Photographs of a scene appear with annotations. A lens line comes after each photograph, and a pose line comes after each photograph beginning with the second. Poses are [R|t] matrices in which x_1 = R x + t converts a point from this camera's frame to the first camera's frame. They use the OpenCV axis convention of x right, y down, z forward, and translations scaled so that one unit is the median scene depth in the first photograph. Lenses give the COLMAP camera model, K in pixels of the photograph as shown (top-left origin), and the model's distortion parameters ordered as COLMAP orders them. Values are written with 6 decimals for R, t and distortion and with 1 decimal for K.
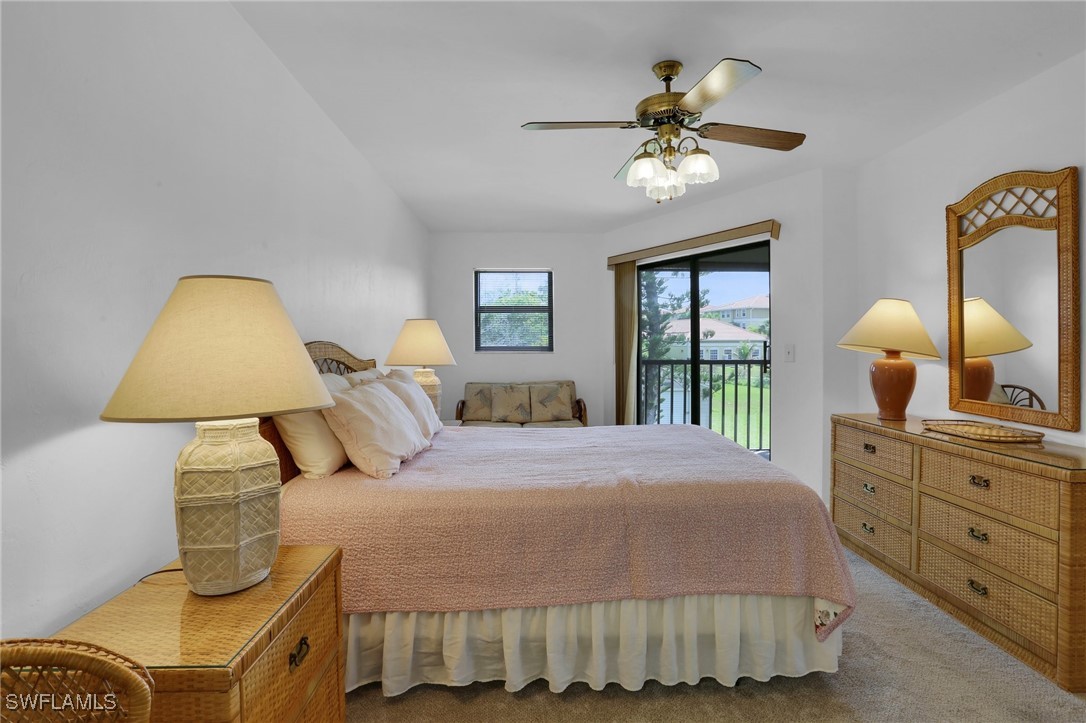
lens RADIAL K [[534.8, 0, 552.5], [0, 534.8, 340.0], [0, 0, 1]] dist [-0.060008, 0.018009]
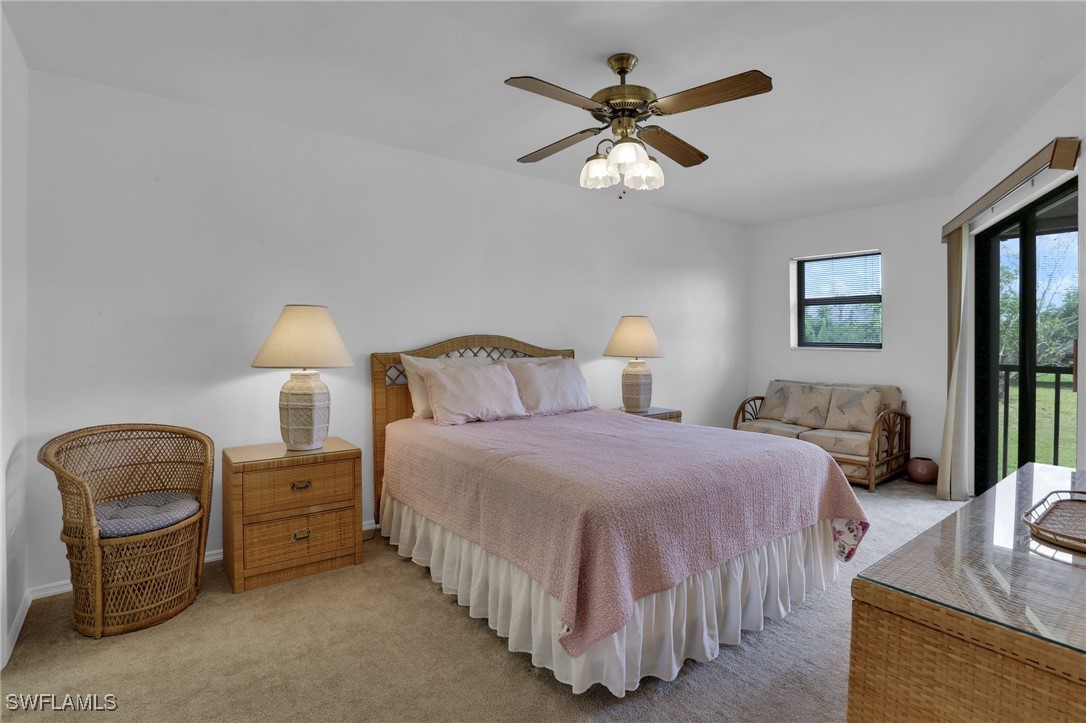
lens RADIAL K [[534.8, 0, 560.0], [0, 534.8, 341.5], [0, 0, 1]] dist [-0.060008, 0.018009]
pose [[0.584324, 0.012442, -0.811425, 0.403138], [-0.002540, 0.999906, 0.013503, -0.000309], [0.811517, -0.005829, 0.584300, 0.138461]]
